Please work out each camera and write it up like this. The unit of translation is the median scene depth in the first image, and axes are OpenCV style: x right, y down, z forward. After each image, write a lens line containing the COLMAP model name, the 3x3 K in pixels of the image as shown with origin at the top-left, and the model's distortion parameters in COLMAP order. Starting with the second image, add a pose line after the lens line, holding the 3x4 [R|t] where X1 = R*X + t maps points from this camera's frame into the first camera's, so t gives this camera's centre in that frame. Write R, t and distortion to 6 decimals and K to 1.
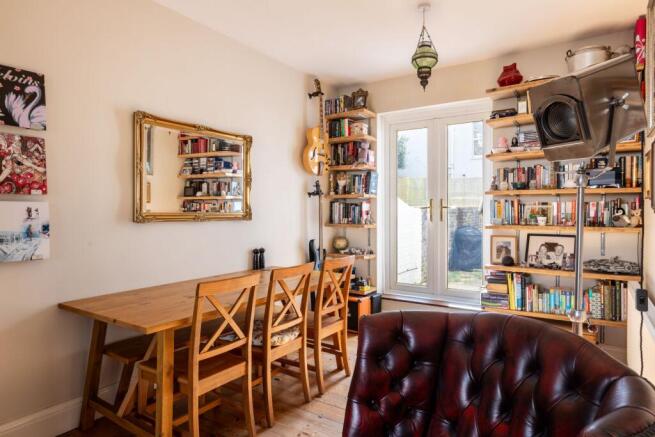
lens RADIAL K [[409.0, 0, 327.5], [0, 409.0, 218.5], [0, 0, 1]] dist [0.000014, -0.000002]
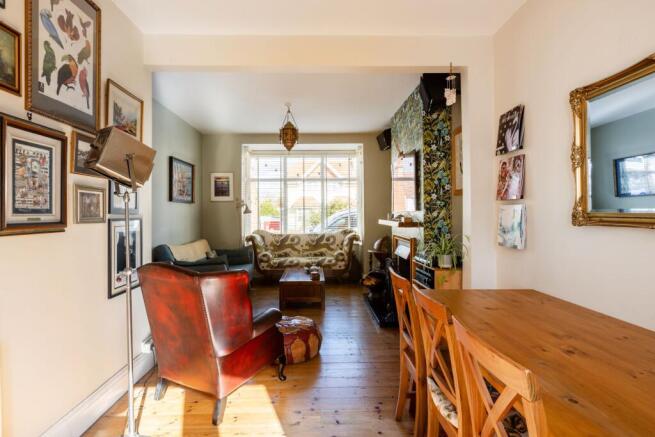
lens RADIAL K [[366.8, 0, 326.5], [0, 366.8, 210.0], [0, 0, 1]] dist [-0.000532, -0.000018]
pose [[-0.812761, -0.000514, -0.582597, 0.475180], [-0.006051, 0.999953, 0.007561, -0.028988], [0.582566, 0.009671, -0.812726, 1.630675]]
